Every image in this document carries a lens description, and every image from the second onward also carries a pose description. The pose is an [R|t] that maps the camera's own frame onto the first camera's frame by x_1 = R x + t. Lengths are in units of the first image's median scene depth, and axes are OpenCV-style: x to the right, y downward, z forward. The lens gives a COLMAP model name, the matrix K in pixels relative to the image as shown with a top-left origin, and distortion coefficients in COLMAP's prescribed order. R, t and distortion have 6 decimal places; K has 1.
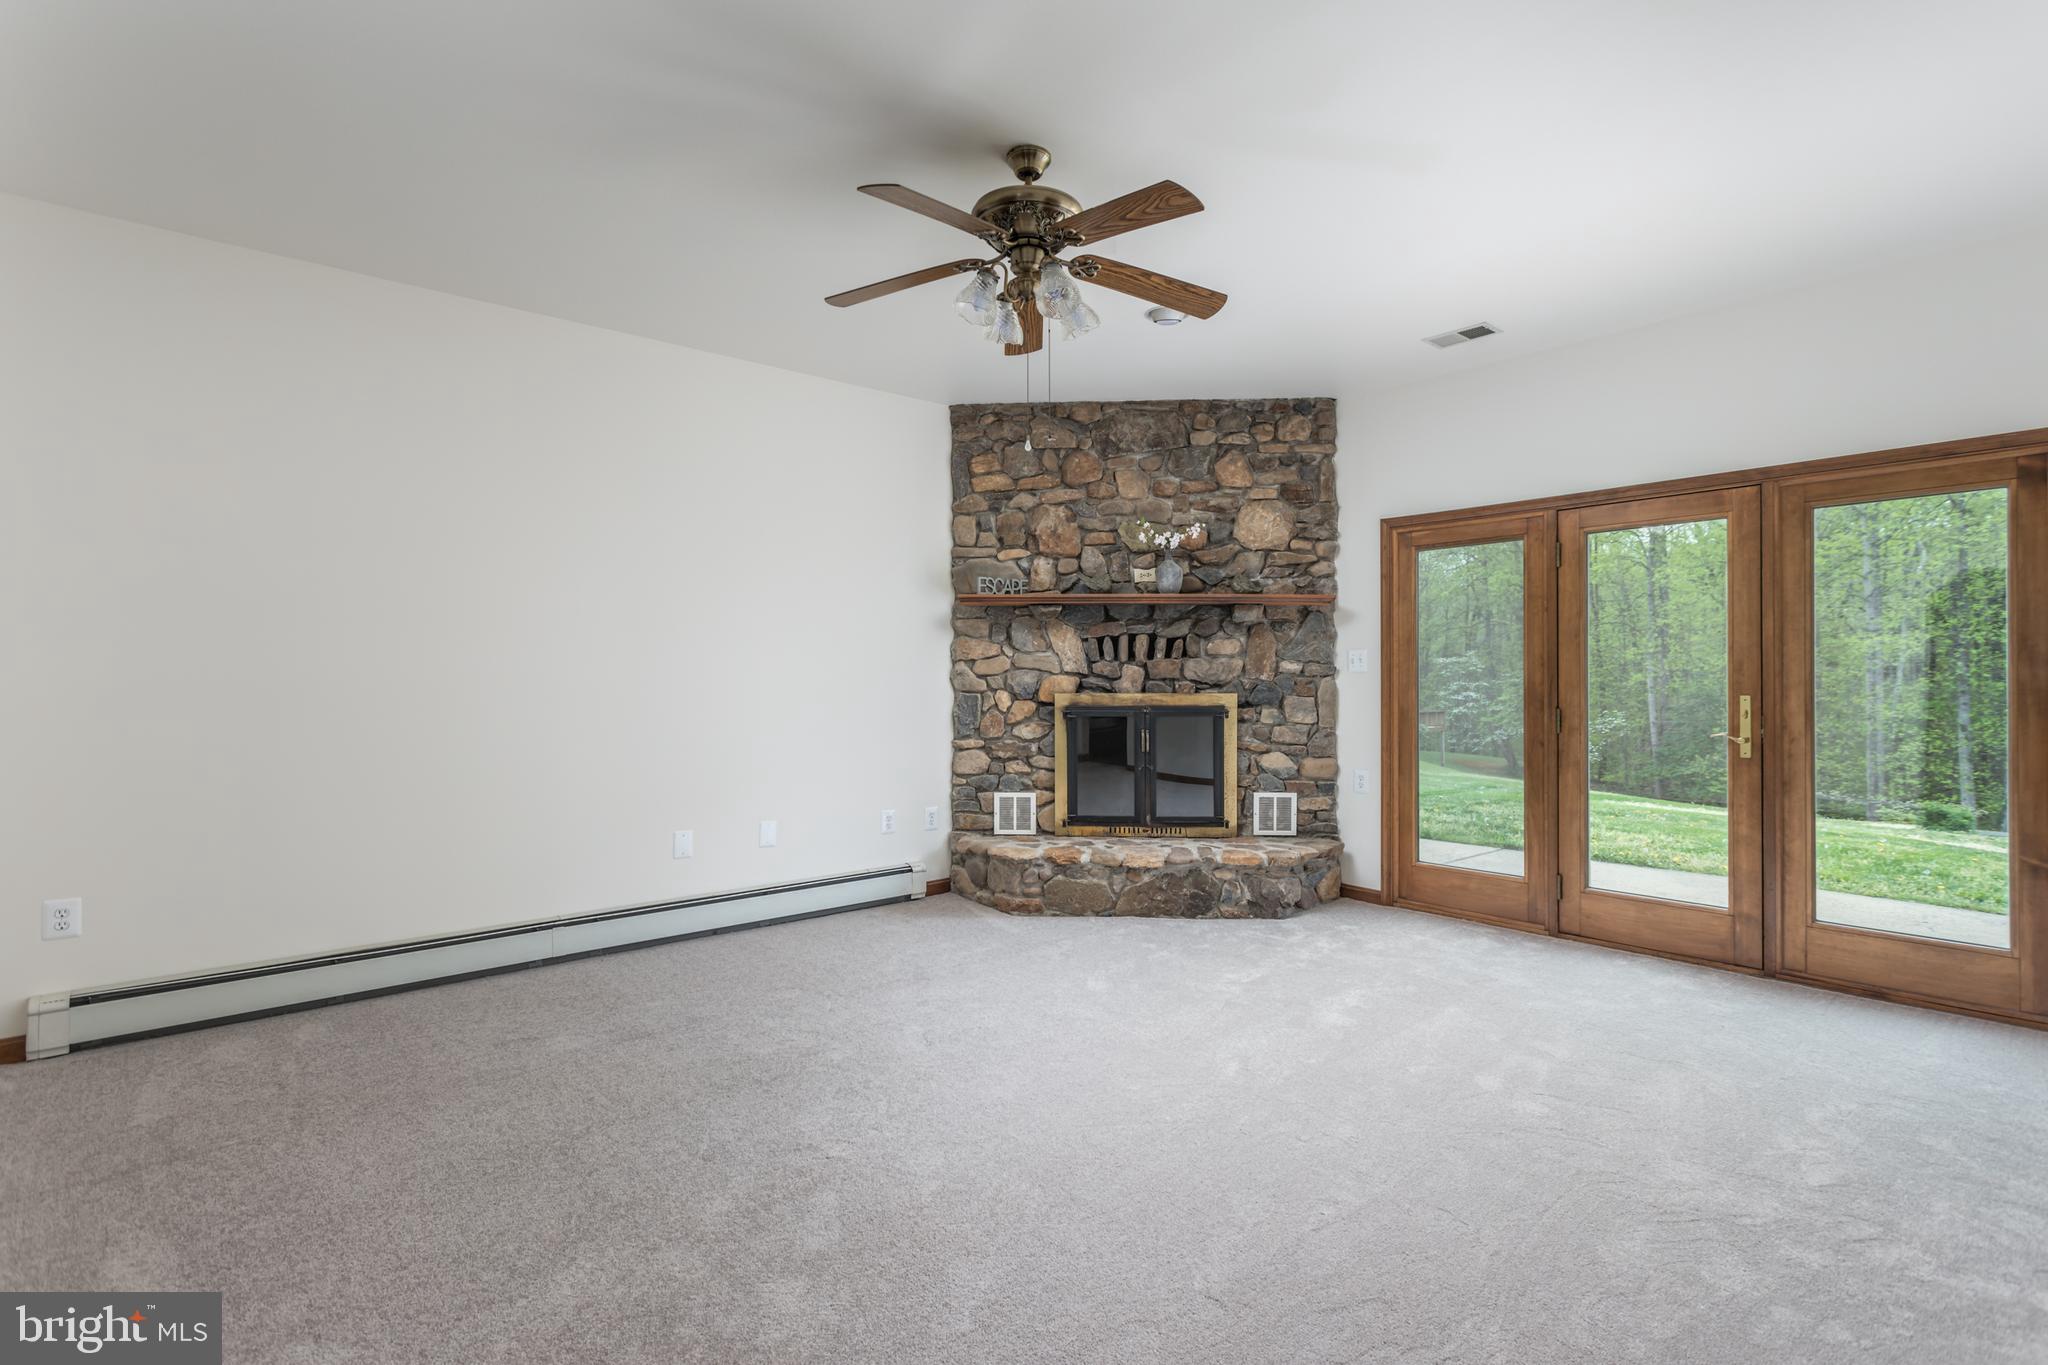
lens RADIAL K [[962.0, 0, 1032.7], [0, 962.0, 675.6], [0, 0, 1]] dist [0.005464, 0.002335]
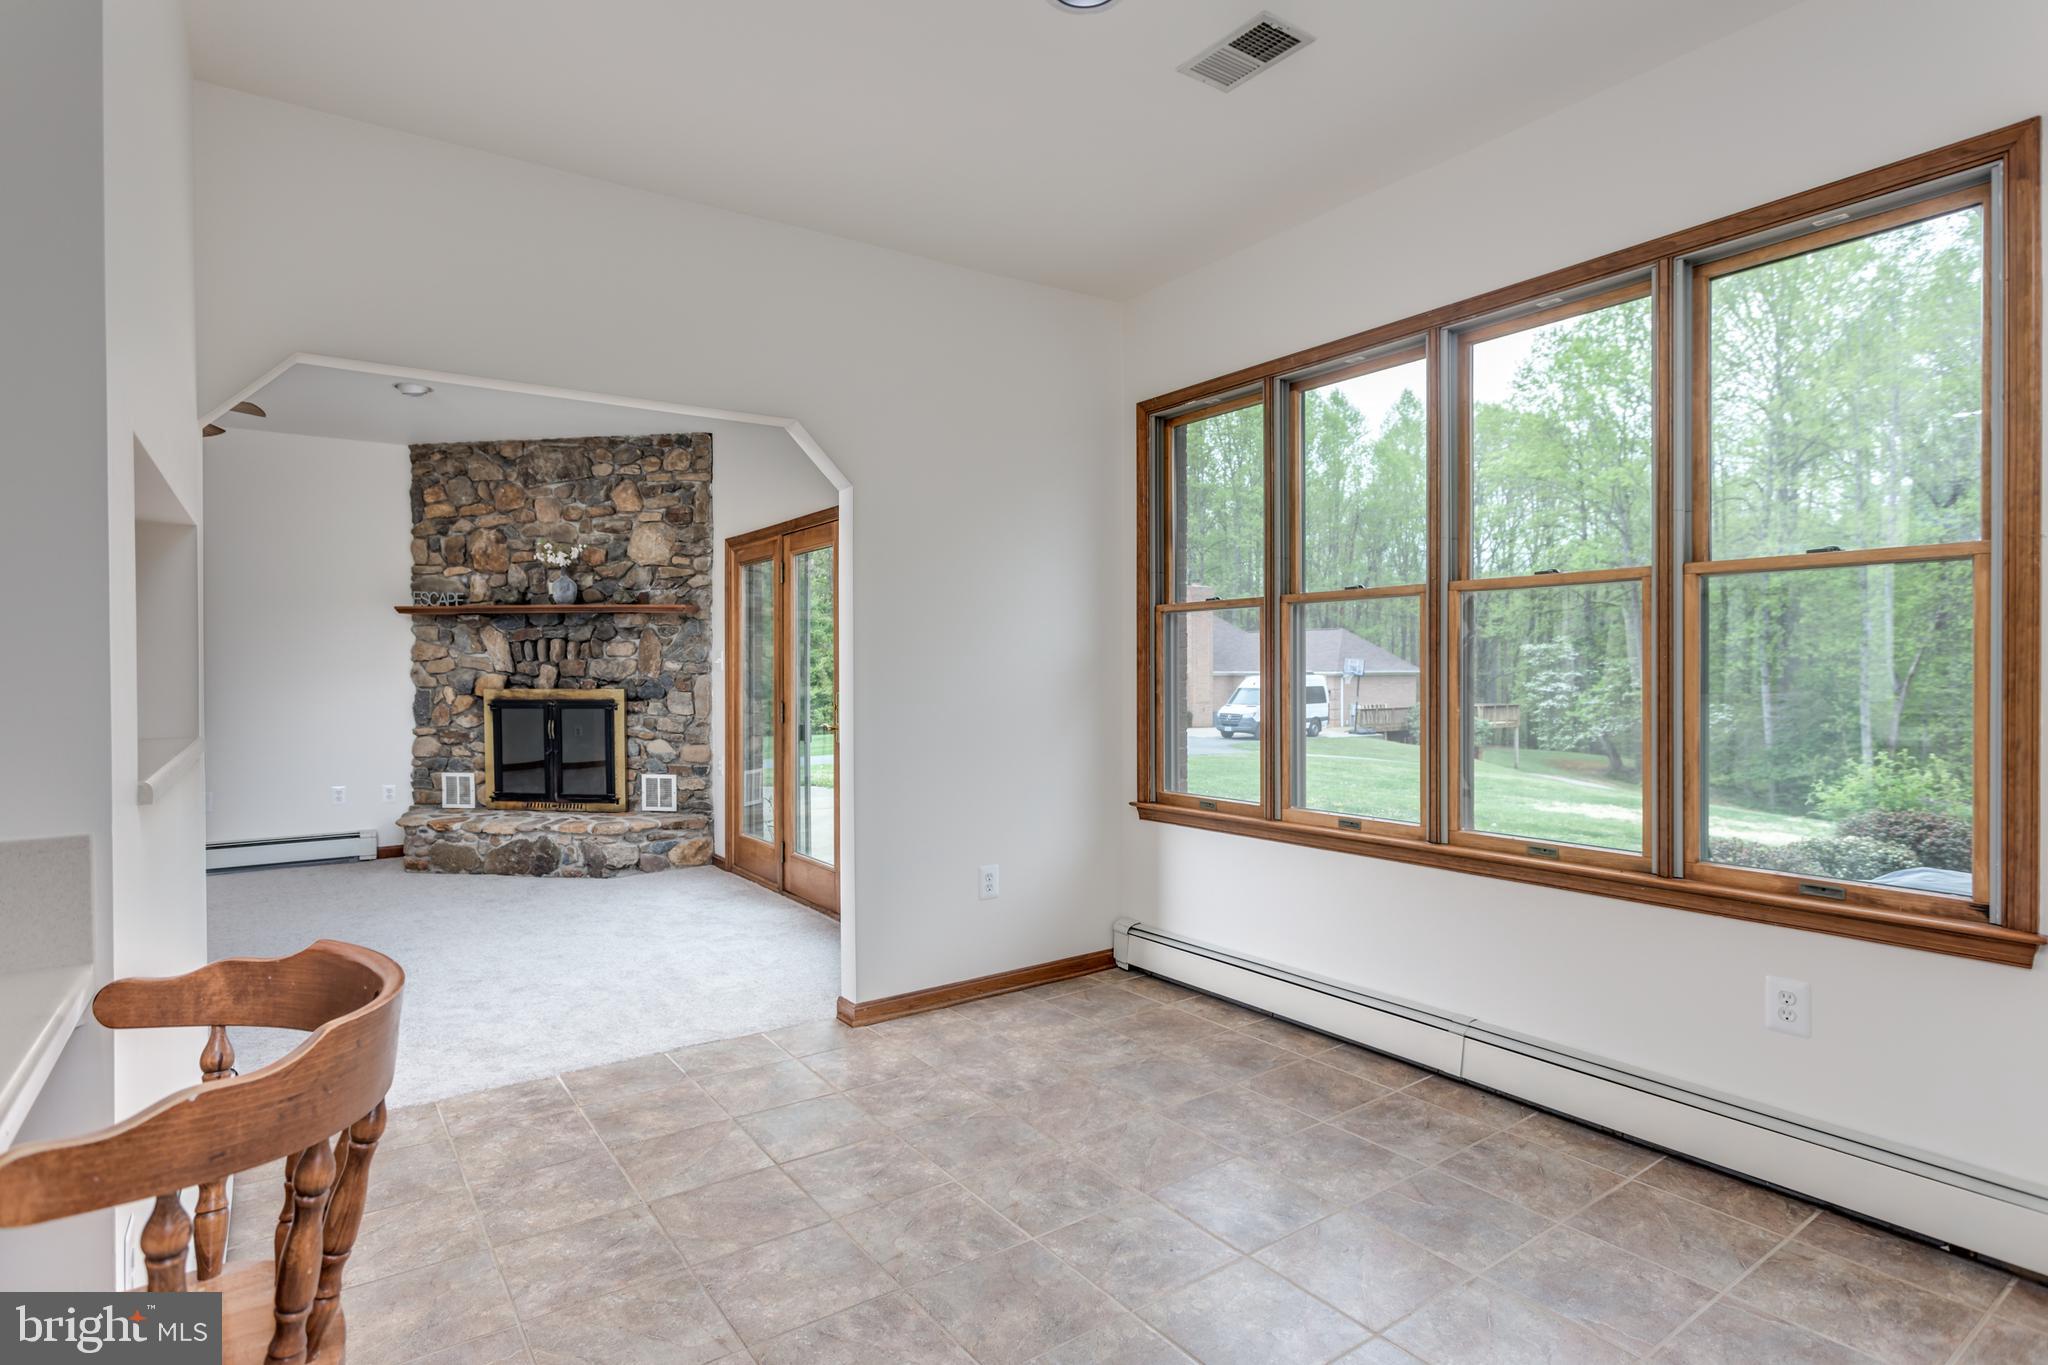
lens RADIAL K [[1051.9, 0, 1019.2], [0, 1051.9, 678.6], [0, 0, 1]] dist [-0.006519, 0.001437]
pose [[0.995101, -0.000057, -0.098865, 0.806294], [0.001380, 0.999910, 0.013317, -0.010201], [0.098855, -0.013388, 0.995012, -0.218736]]
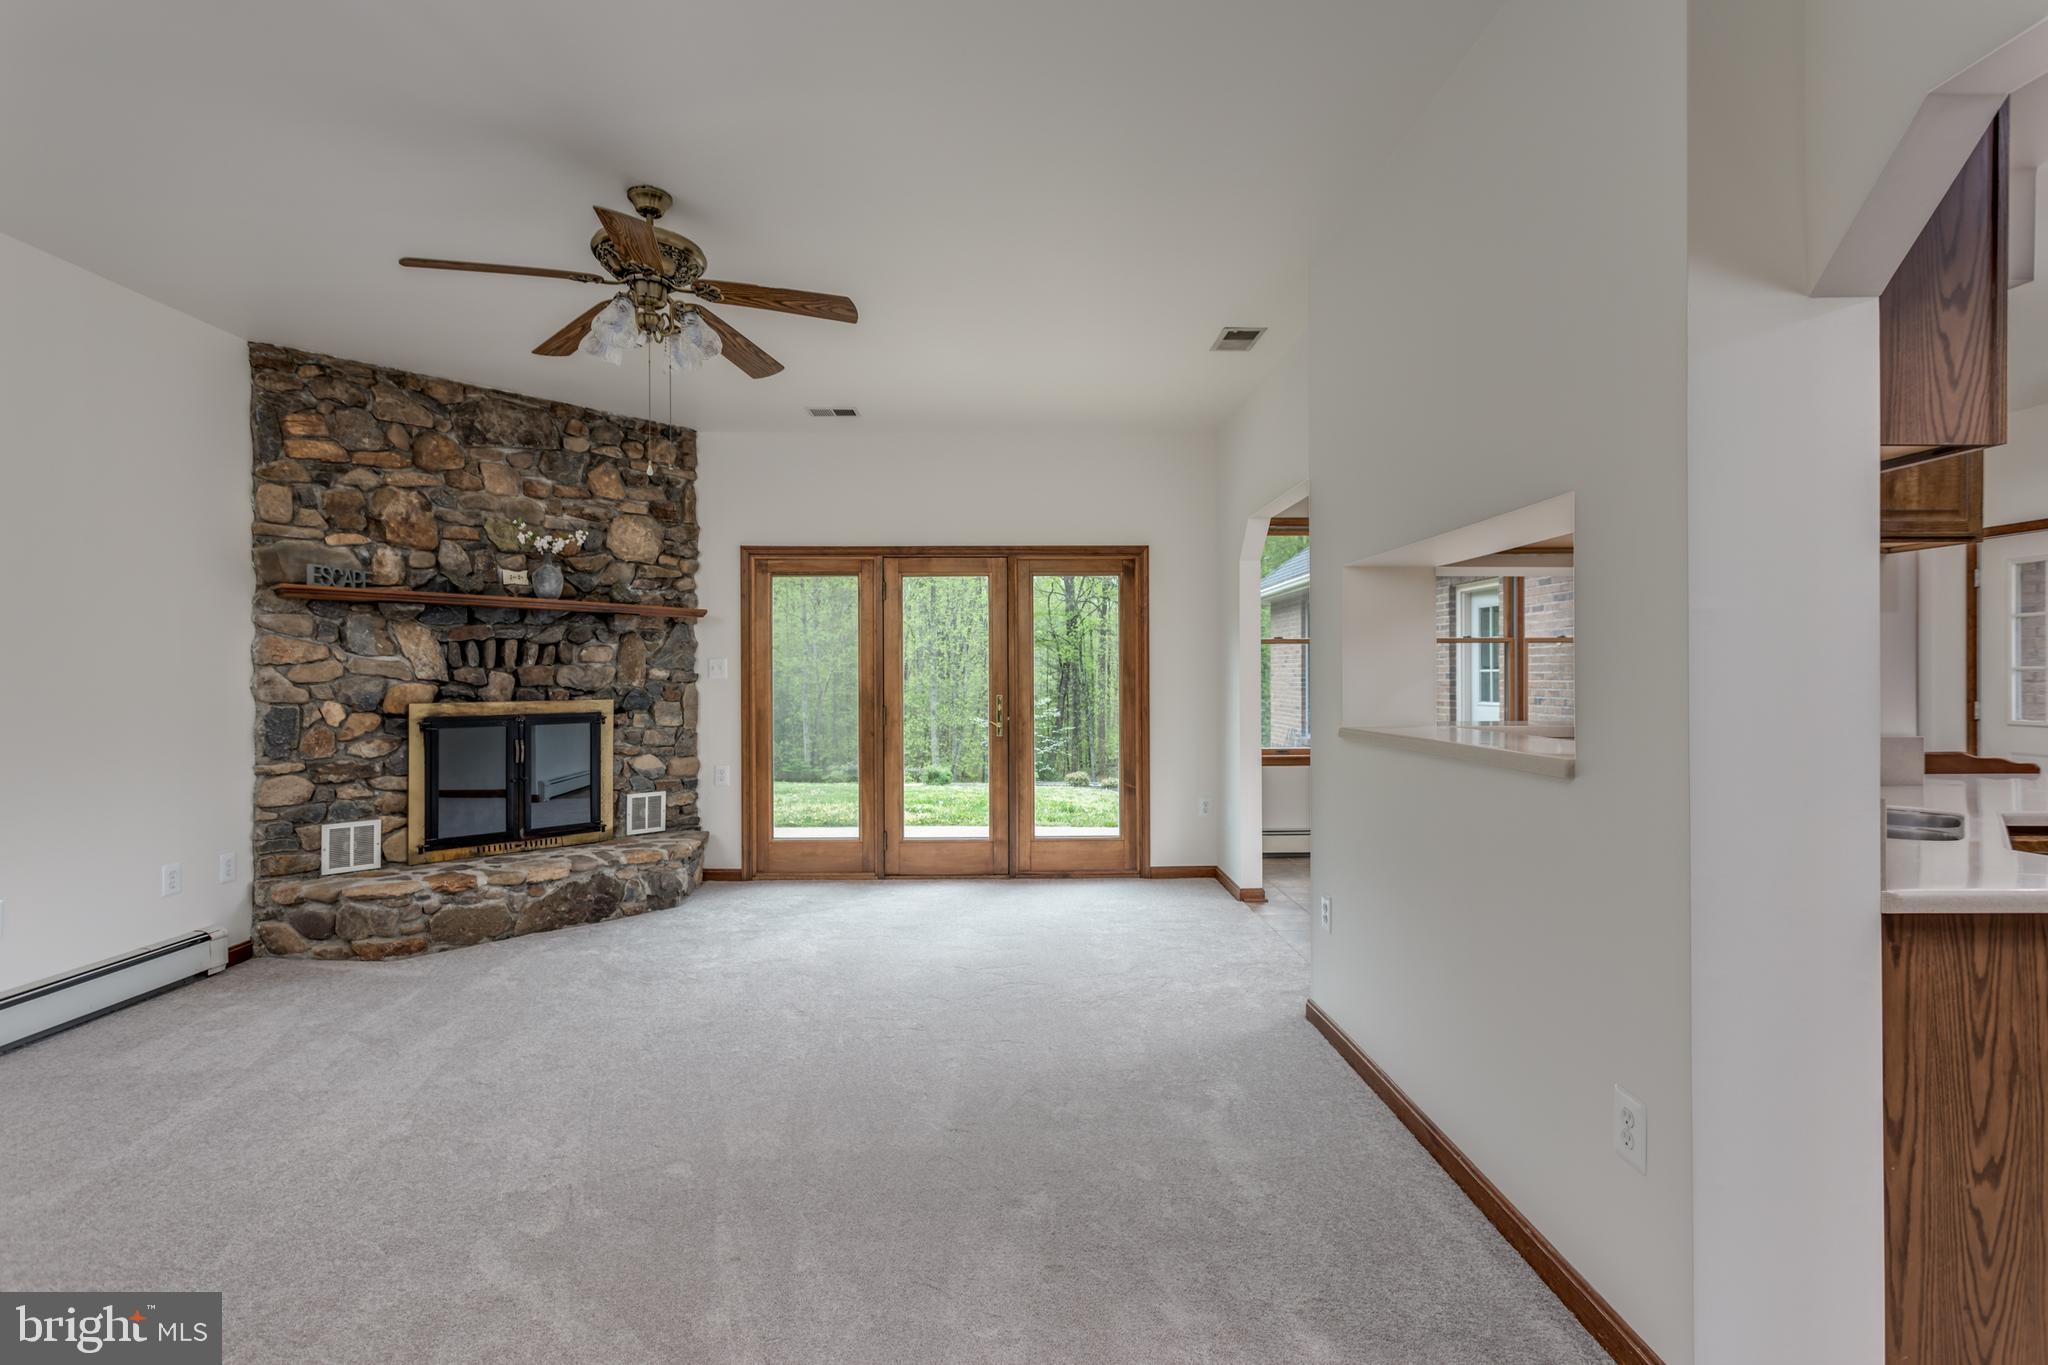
lens RADIAL K [[963.1, 0, 1018.7], [0, 963.1, 677.2], [0, 0, 1]] dist [0.007840, -0.000015]
pose [[0.641282, -0.000876, 0.767305, -0.297128], [-0.001475, 0.999996, 0.002375, -0.008434], [-0.767304, -0.002655, 0.641278, 0.006422]]
